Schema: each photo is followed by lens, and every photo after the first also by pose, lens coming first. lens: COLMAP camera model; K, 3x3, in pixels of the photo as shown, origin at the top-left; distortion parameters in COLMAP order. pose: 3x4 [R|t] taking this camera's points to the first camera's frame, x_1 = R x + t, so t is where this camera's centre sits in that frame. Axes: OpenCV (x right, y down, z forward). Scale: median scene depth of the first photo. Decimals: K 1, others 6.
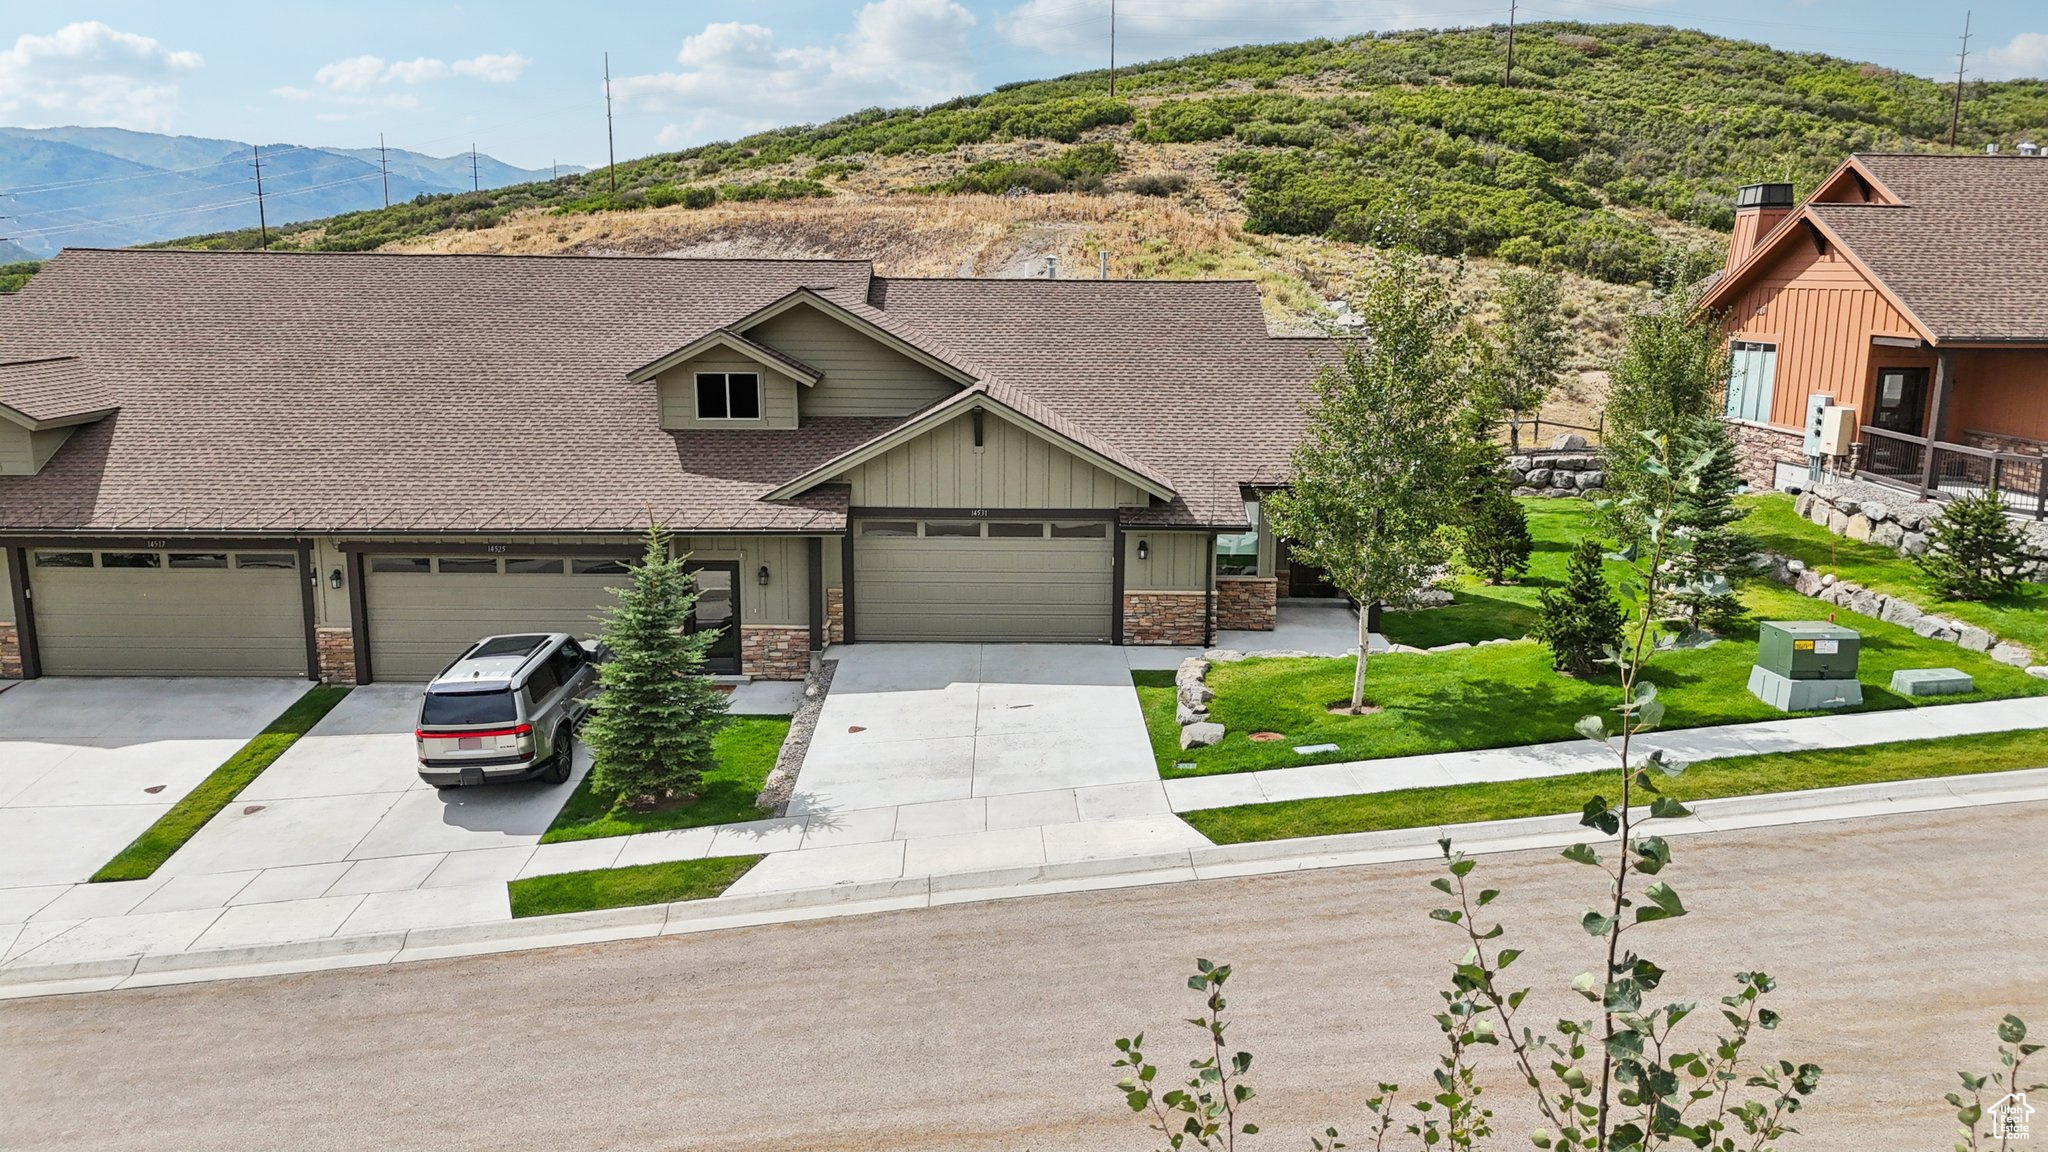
lens RADIAL K [[1561.6, 0, 1026.0], [0, 1561.6, 585.9], [0, 0, 1]] dist [0.057851, -0.065198]
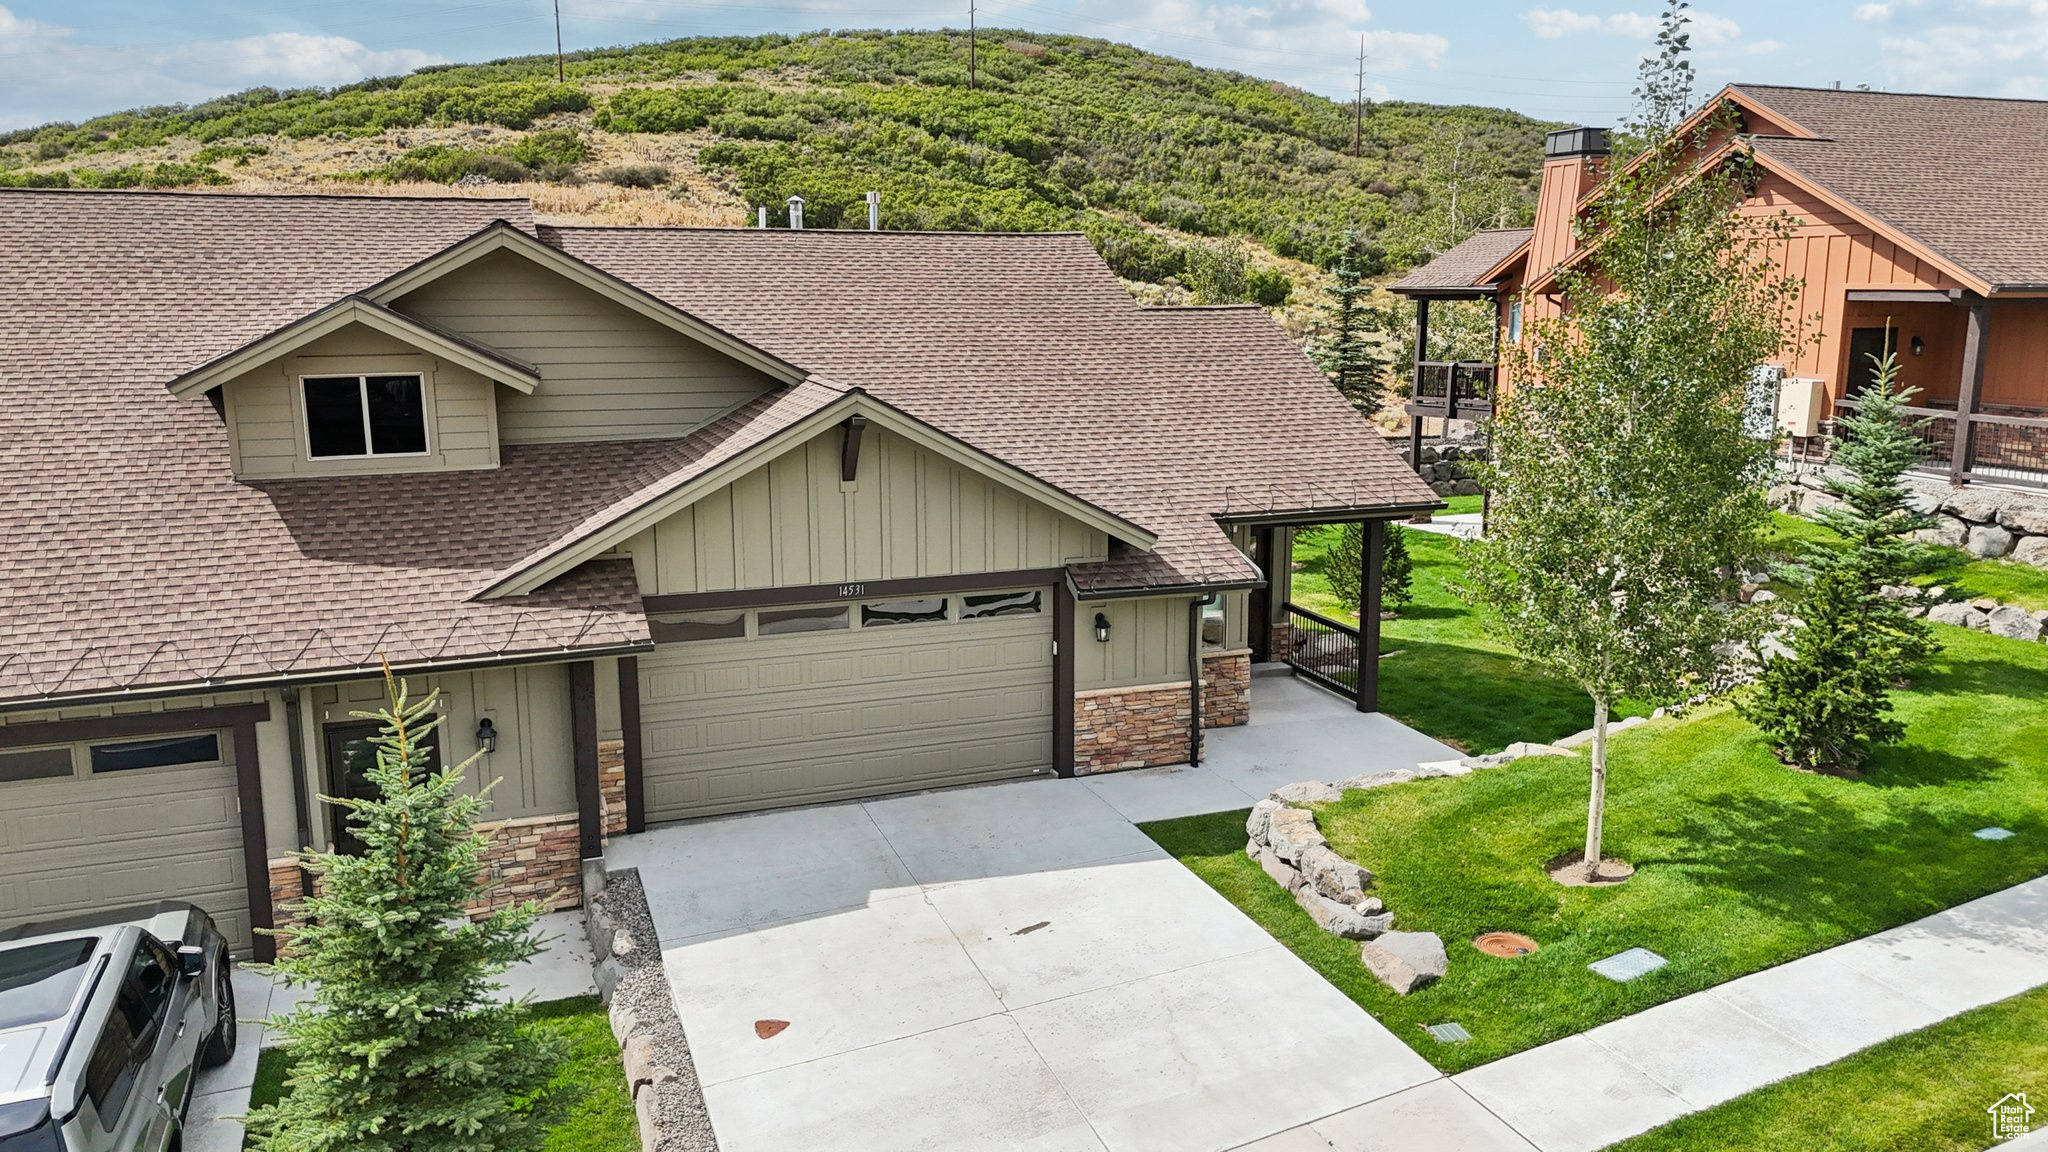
lens RADIAL K [[1561.6, 0, 1022.7], [0, 1561.6, 566.3], [0, 0, 1]] dist [0.057851, -0.065198]
pose [[0.936108, -0.072269, 0.344209, -0.166538], [0.079028, 0.996857, -0.005628, -0.045117], [-0.342720, 0.032471, 0.938876, 0.386029]]
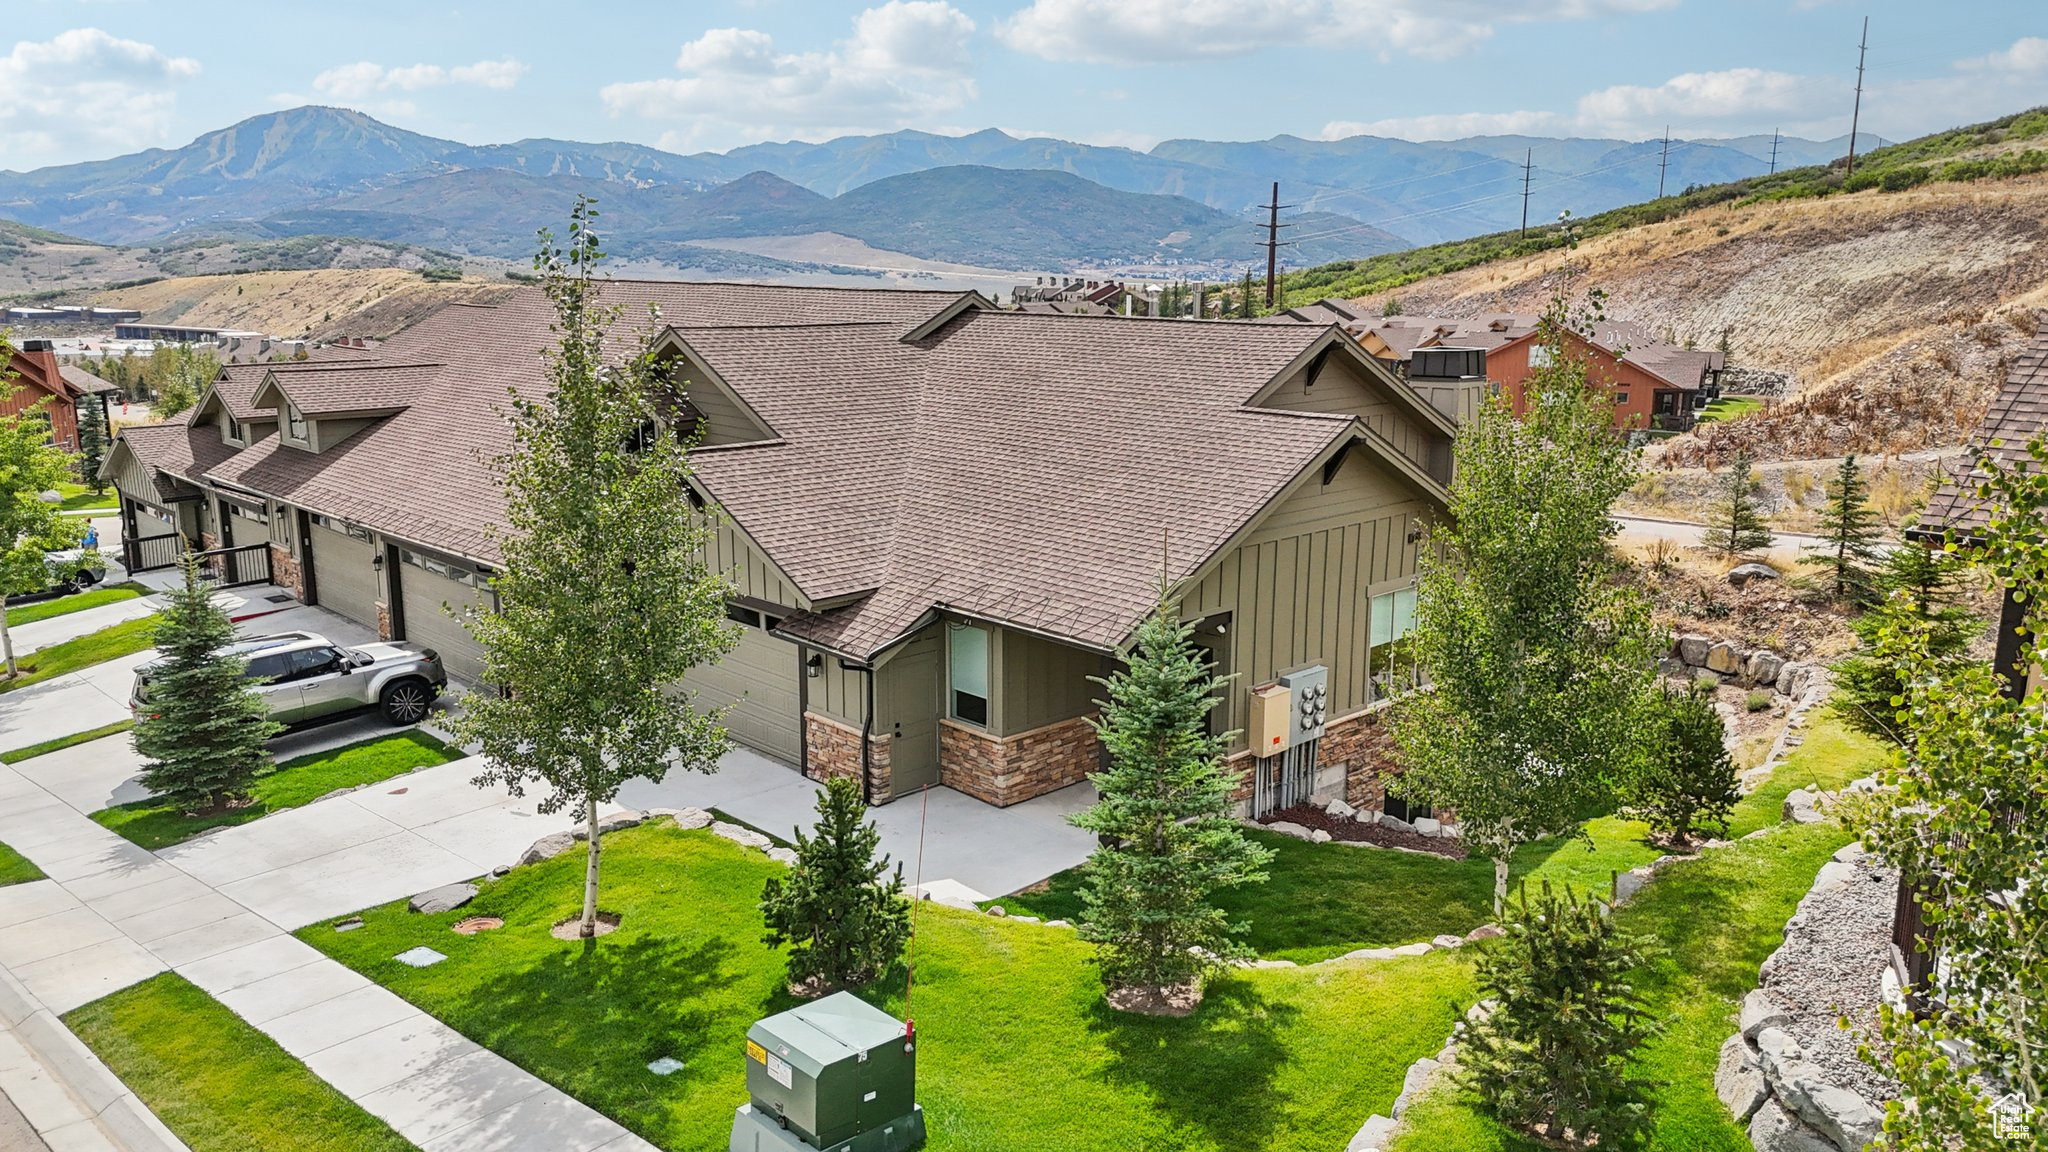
lens RADIAL K [[1561.6, 0, 1025.8], [0, 1561.6, 584.7], [0, 0, 1]] dist [0.057851, -0.065198]
pose [[0.670498, 0.145081, -0.727587, 0.676122], [-0.141633, 0.987688, 0.066425, -0.123448], [0.728266, 0.058513, 0.682792, 0.511292]]
